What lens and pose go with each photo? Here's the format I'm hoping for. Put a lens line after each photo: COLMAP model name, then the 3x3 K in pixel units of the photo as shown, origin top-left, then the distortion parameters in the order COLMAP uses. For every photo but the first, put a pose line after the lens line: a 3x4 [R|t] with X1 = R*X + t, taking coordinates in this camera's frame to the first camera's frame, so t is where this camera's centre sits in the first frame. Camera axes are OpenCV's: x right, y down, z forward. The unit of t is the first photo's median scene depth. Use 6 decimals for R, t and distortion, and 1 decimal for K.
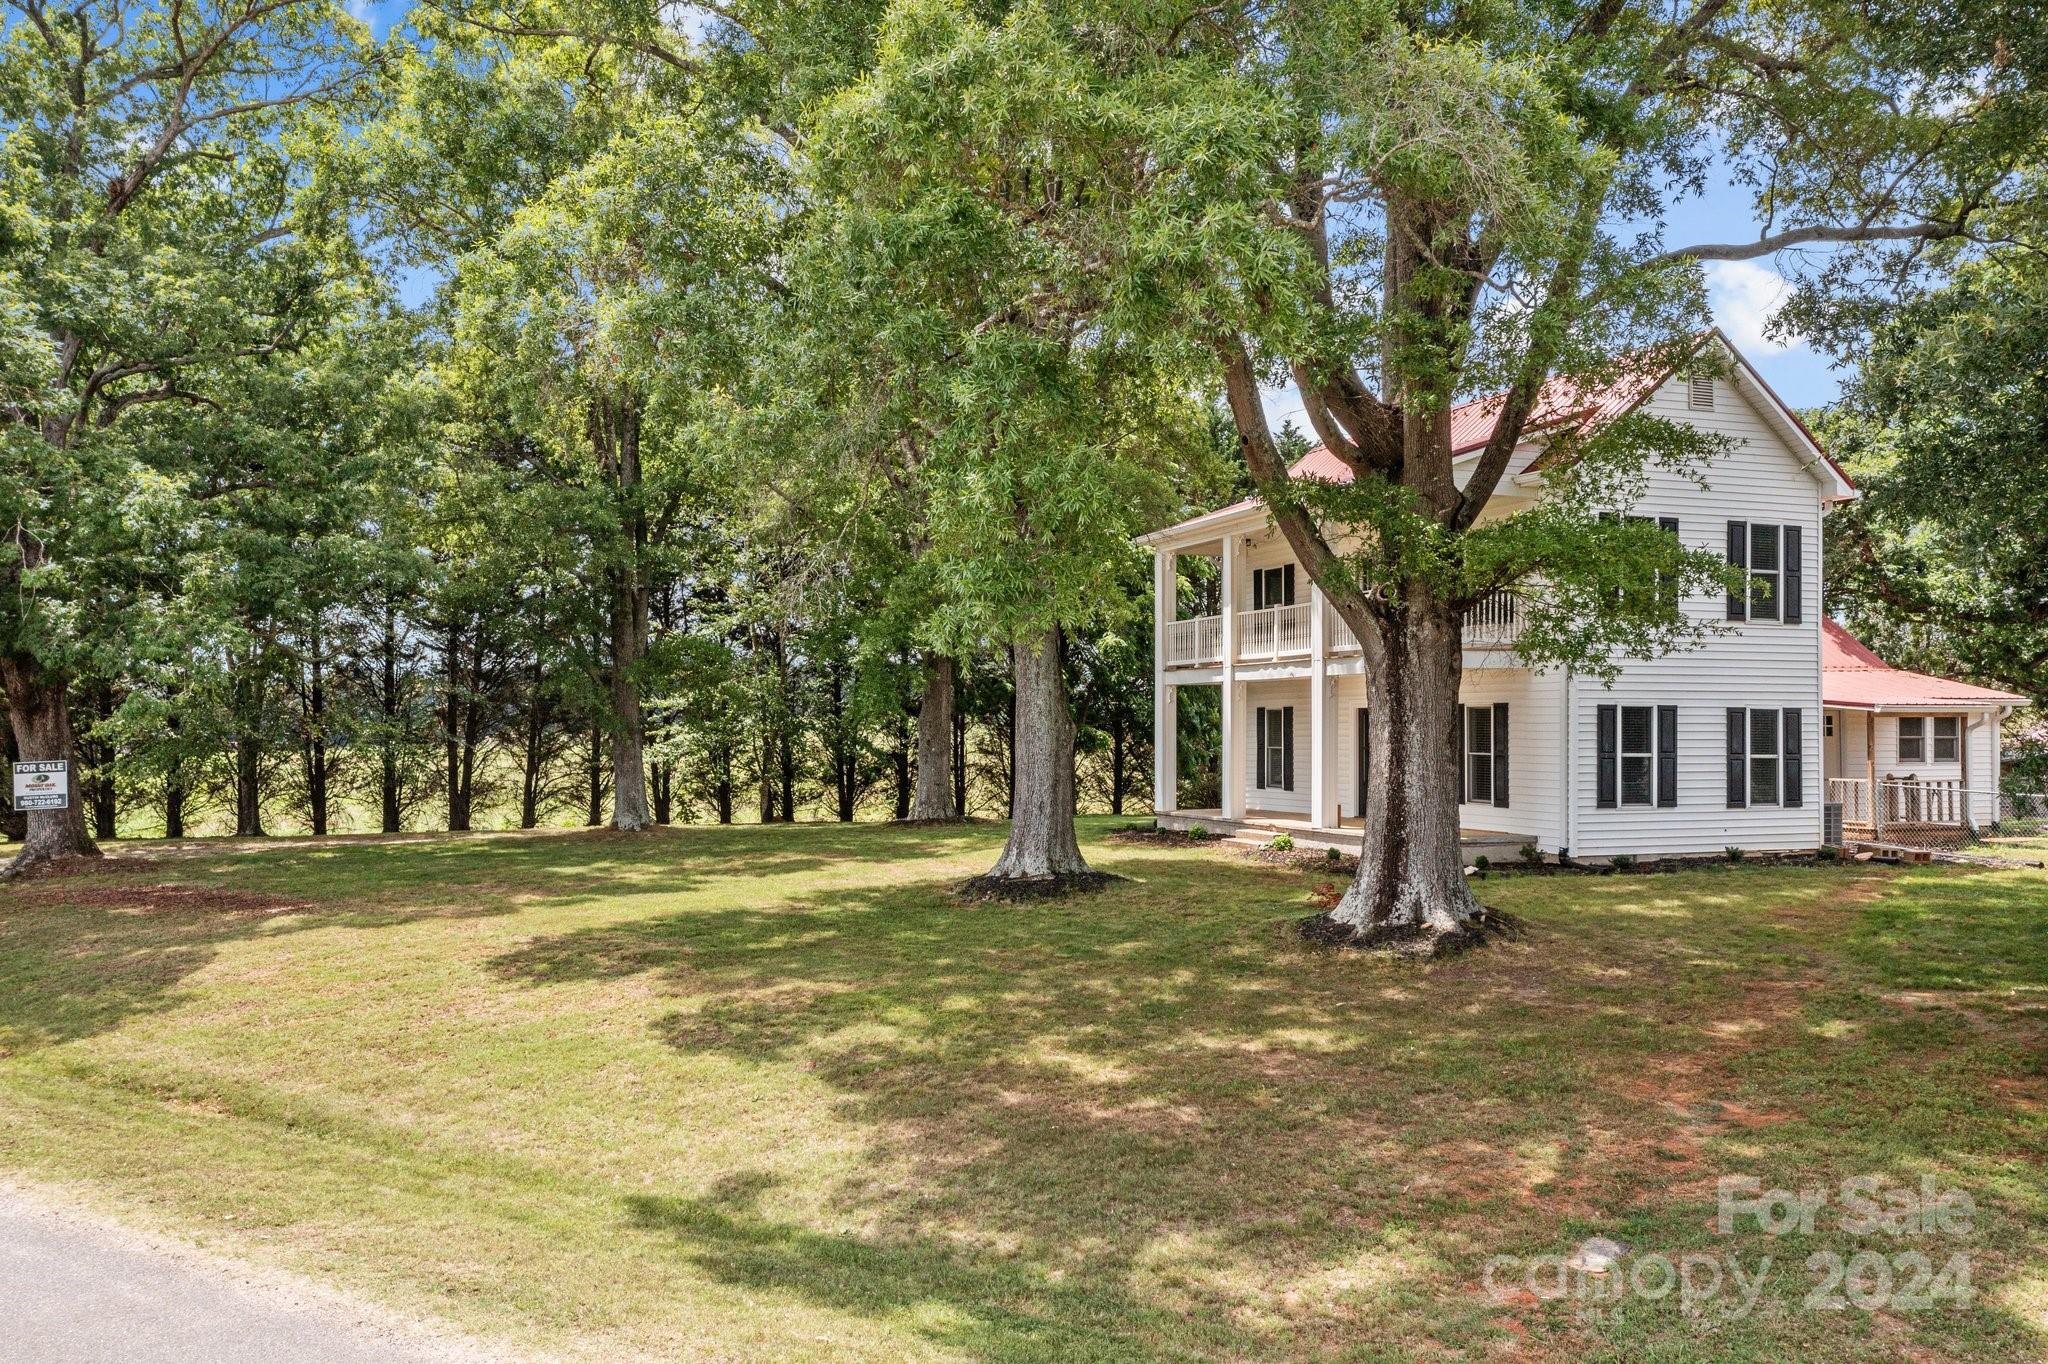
lens RADIAL K [[1655.9, 0, 1006.5], [0, 1655.9, 688.0], [0, 0, 1]] dist [0.006986, 0.005390]
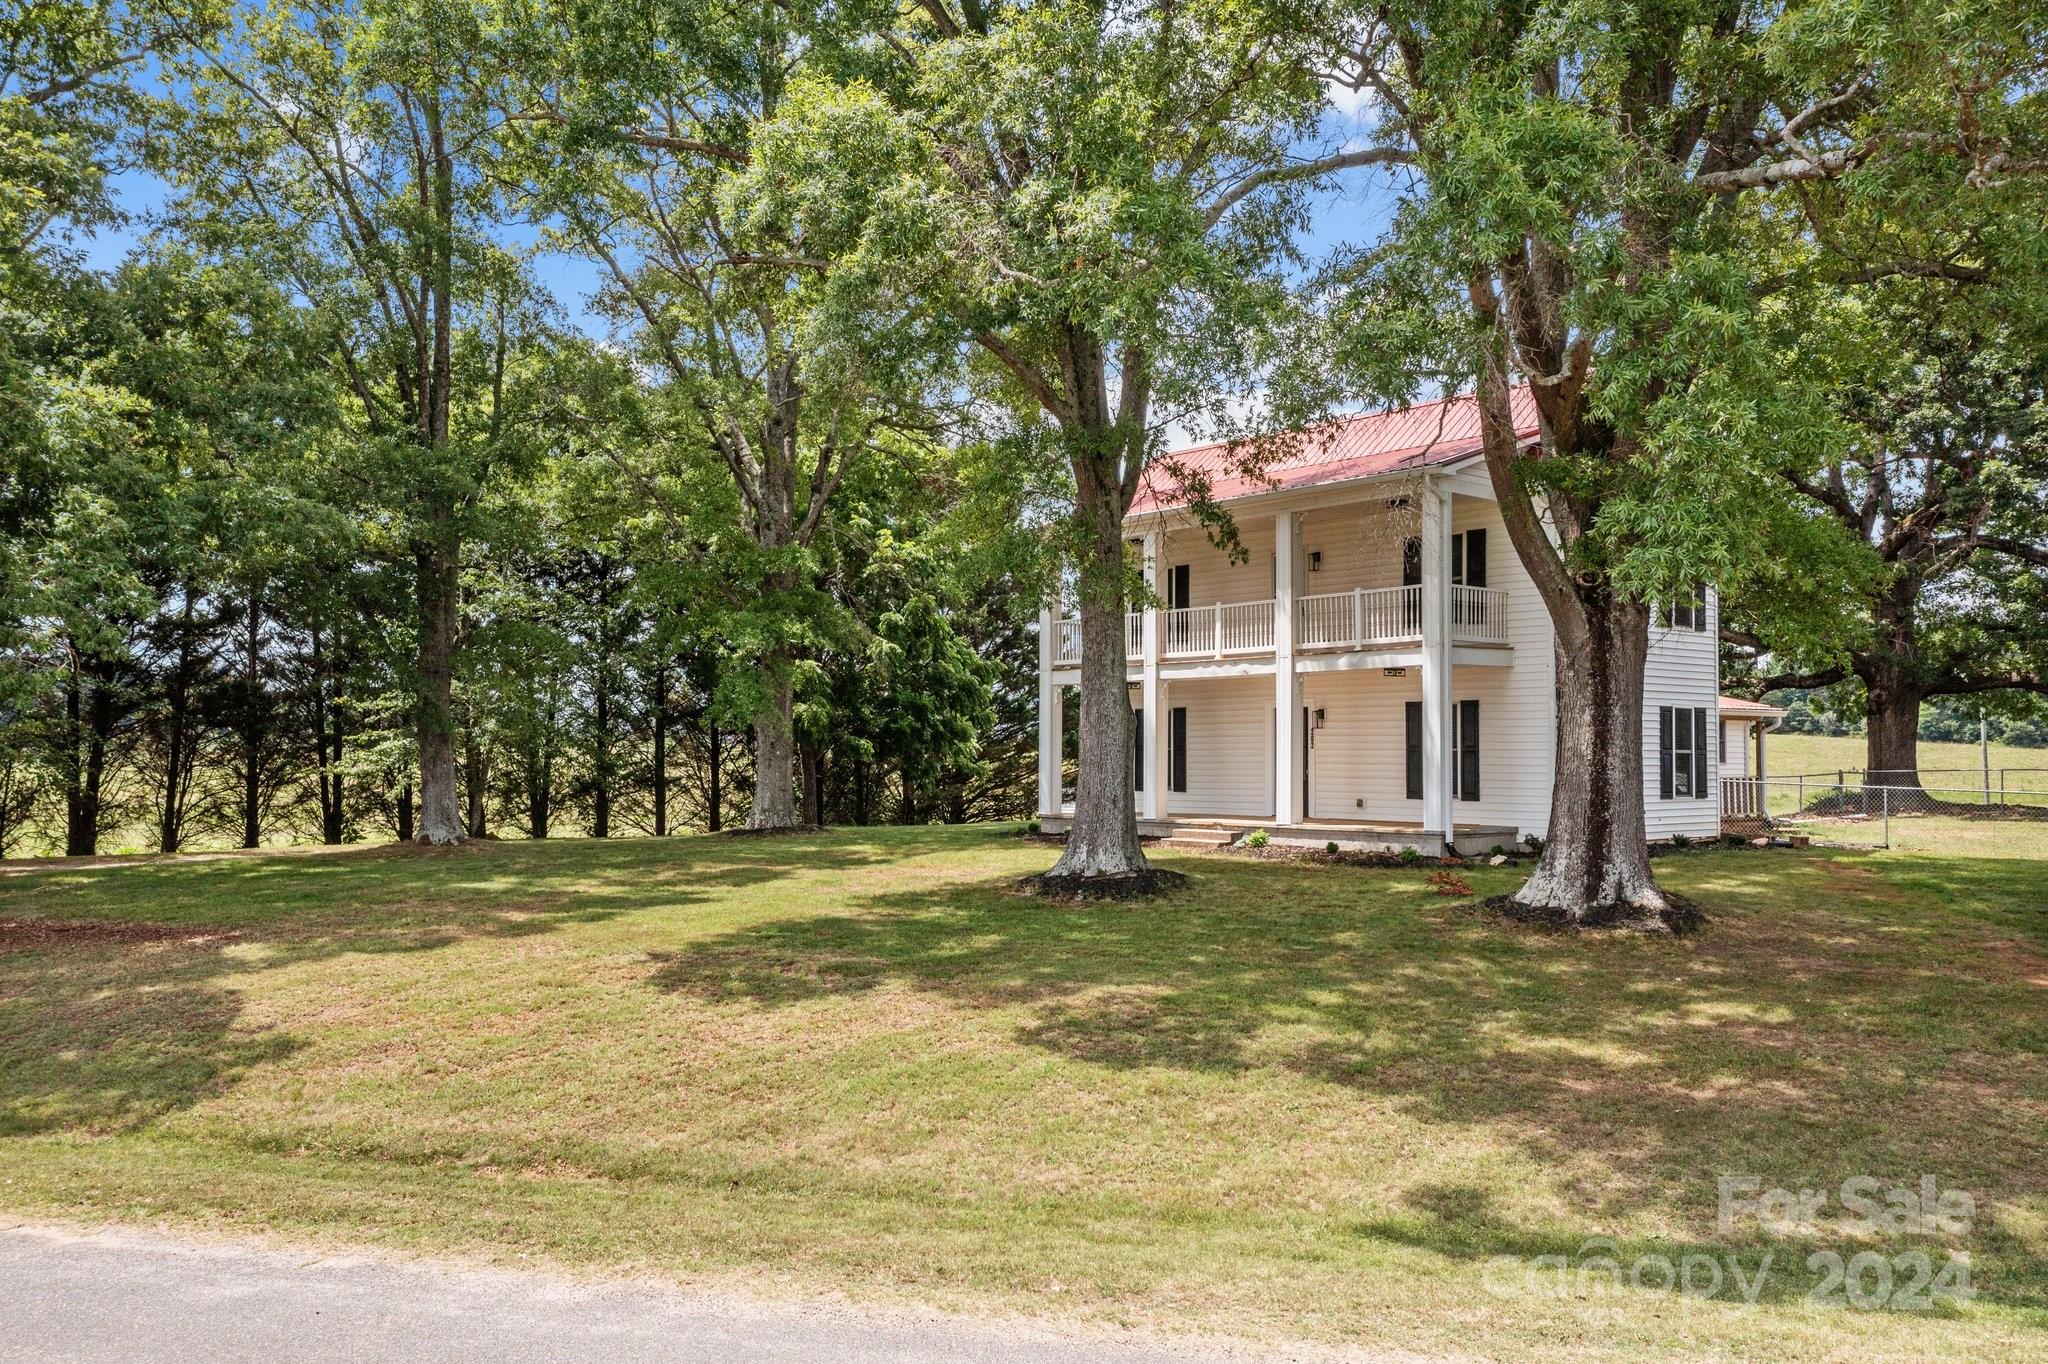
lens RADIAL K [[1655.9, 0, 1007.7], [0, 1655.9, 683.8], [0, 0, 1]] dist [0.006986, 0.005390]
pose [[0.943897, 0.014614, 0.329915, -0.346986], [-0.008568, 0.999768, -0.019773, 0.024001], [-0.330128, 0.015837, 0.943803, 0.125907]]
